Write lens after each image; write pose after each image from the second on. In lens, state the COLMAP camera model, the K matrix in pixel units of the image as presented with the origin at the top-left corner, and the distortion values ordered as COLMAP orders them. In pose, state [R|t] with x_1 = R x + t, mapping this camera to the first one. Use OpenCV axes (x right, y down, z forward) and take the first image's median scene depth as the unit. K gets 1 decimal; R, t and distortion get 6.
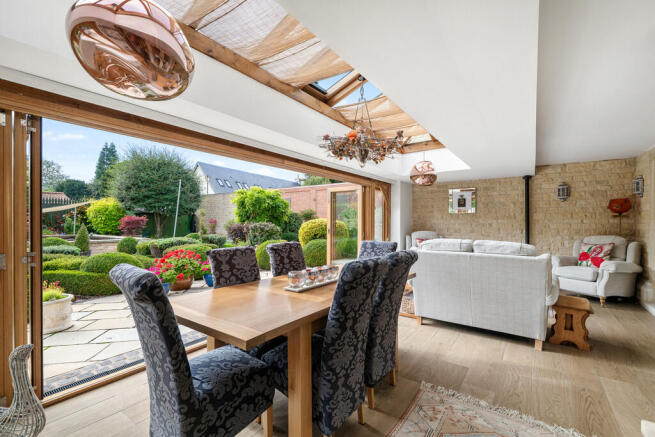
lens RADIAL K [[292.5, 0, 324.3], [0, 292.5, 220.7], [0, 0, 1]] dist [0.003853, 0.000059]
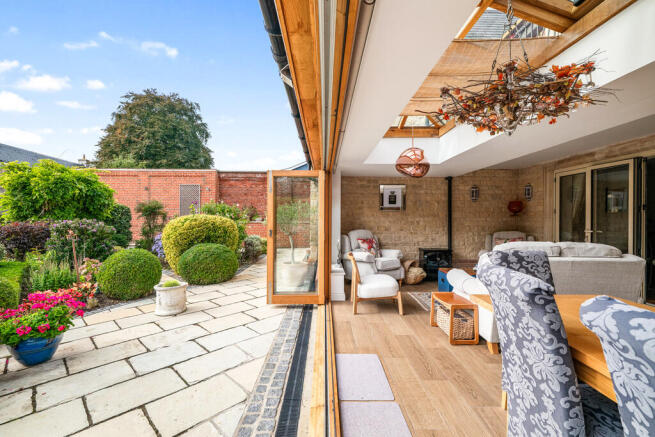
lens RADIAL K [[292.5, 0, 327.8], [0, 292.5, 218.1], [0, 0, 1]] dist [0.003853, 0.000059]
pose [[0.808159, 0.004219, 0.588949, -0.264655], [-0.005375, 0.999986, 0.000213, -0.000400], [-0.588939, -0.003338, 0.808170, 0.350482]]
